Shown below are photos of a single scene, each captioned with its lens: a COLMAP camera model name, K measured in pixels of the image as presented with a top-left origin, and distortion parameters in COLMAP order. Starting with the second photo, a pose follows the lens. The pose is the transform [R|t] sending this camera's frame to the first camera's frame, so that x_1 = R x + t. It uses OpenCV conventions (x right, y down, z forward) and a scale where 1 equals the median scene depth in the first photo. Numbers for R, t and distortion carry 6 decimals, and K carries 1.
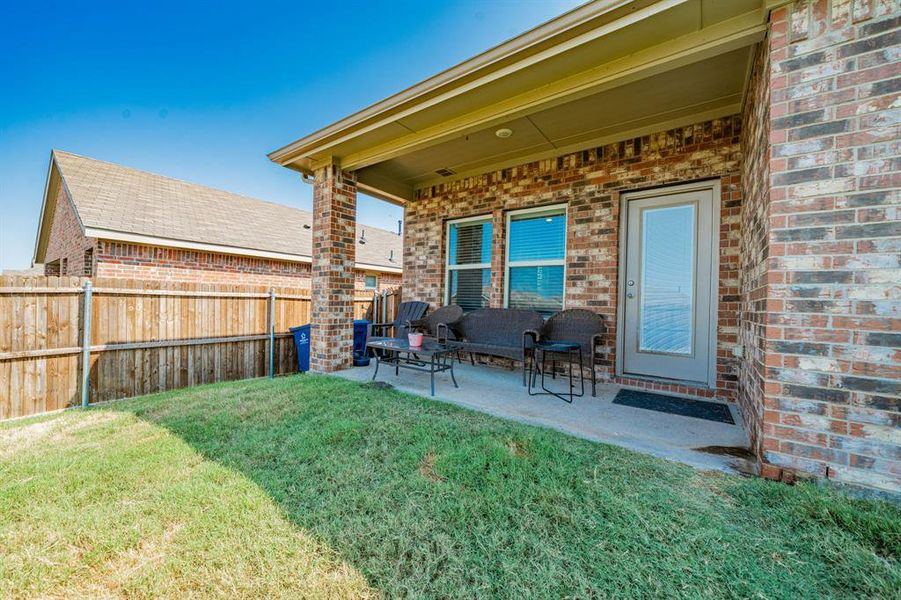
lens RADIAL K [[347.0, 0, 452.3], [0, 347.0, 301.1], [0, 0, 1]] dist [-0.001313, -0.000127]
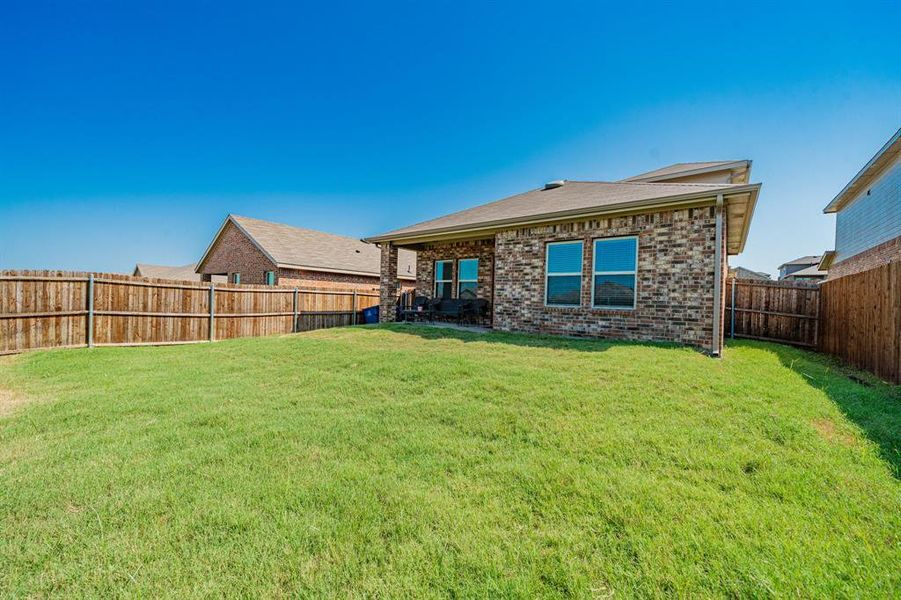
lens RADIAL K [[347.0, 0, 447.7], [0, 347.0, 300.5], [0, 0, 1]] dist [-0.001313, -0.000127]
pose [[0.998682, 0.005341, -0.051045, 0.218758], [-0.005297, 0.999985, 0.000992, 0.032362], [0.051049, -0.000720, 0.998696, -1.519702]]
